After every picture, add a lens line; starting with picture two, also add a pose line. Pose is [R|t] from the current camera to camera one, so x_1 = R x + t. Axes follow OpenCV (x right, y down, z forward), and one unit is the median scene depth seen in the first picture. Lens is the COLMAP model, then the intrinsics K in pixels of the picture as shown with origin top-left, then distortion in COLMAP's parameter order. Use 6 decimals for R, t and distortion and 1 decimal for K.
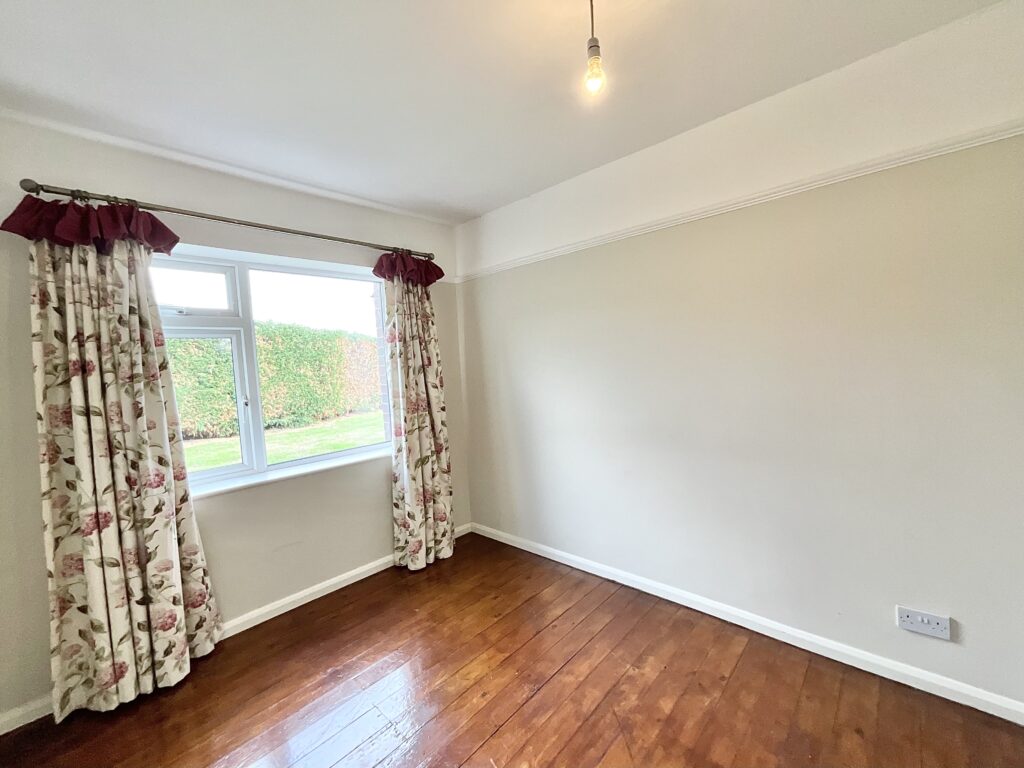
lens RADIAL K [[414.9, 0, 518.4], [0, 414.9, 385.0], [0, 0, 1]] dist [-0.001932, 0.000478]
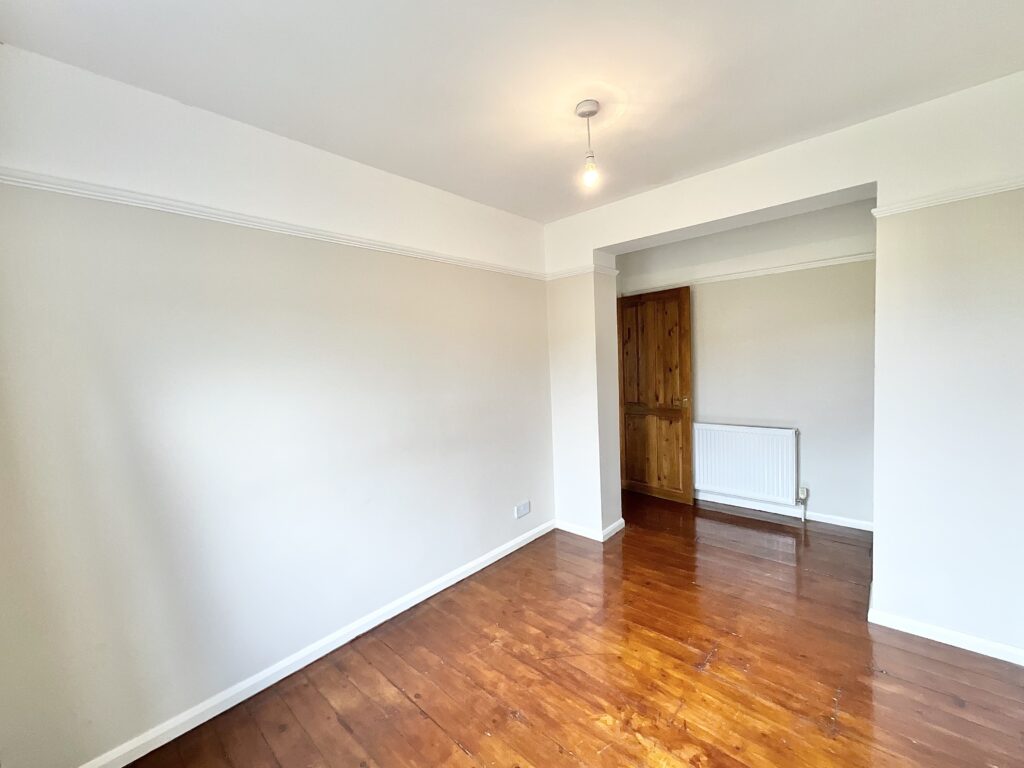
lens RADIAL K [[414.9, 0, 518.3], [0, 414.9, 380.0], [0, 0, 1]] dist [-0.001932, 0.000478]
pose [[-0.022048, 0.009605, 0.999711, -0.875682], [0.088797, 0.996021, -0.007611, -0.015351], [-0.995806, 0.088603, -0.022813, 0.911277]]
